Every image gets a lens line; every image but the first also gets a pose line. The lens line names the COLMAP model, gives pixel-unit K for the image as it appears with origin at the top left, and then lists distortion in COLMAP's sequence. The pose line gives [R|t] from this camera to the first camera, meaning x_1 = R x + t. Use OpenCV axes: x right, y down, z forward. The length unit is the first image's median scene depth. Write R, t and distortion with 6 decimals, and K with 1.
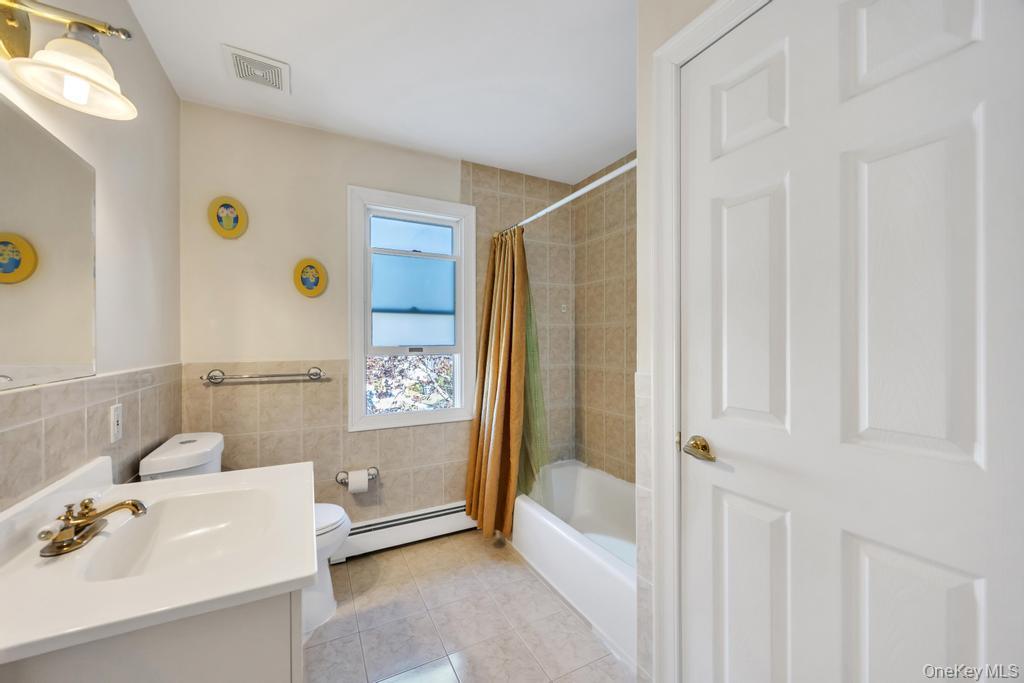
lens RADIAL K [[393.3, 0, 513.3], [0, 393.3, 343.5], [0, 0, 1]] dist [-0.001825, -0.000598]
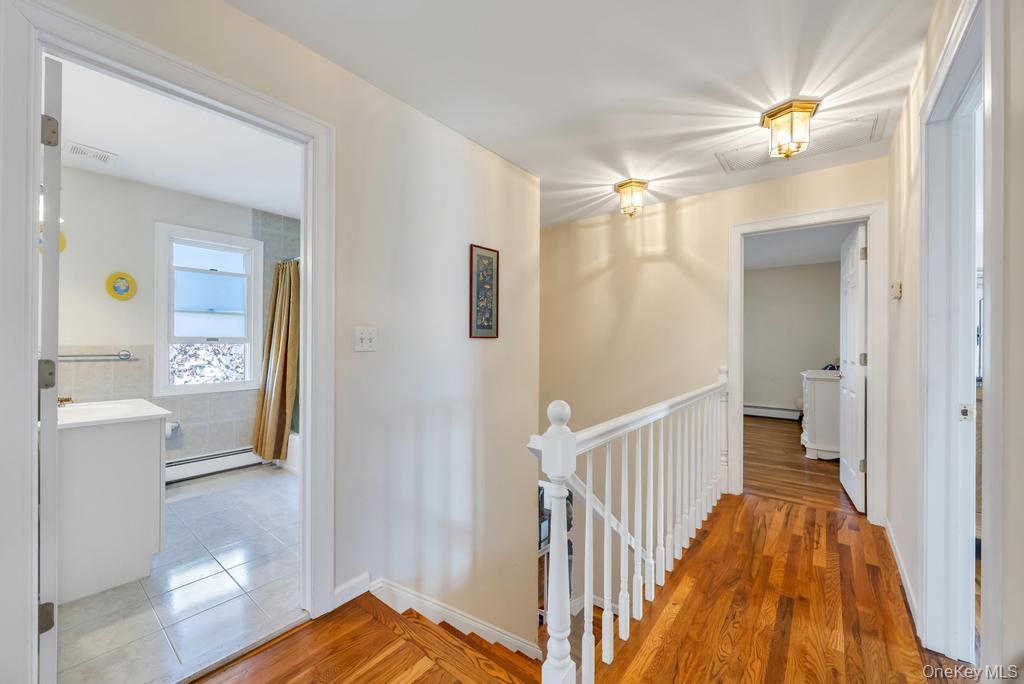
lens RADIAL K [[393.3, 0, 510.1], [0, 393.3, 343.6], [0, 0, 1]] dist [-0.001825, -0.000598]
pose [[0.919279, 0.011664, 0.393434, 0.182313], [-0.015017, 0.999872, 0.005445, 0.007160], [-0.393320, -0.010914, 0.919337, -0.725937]]
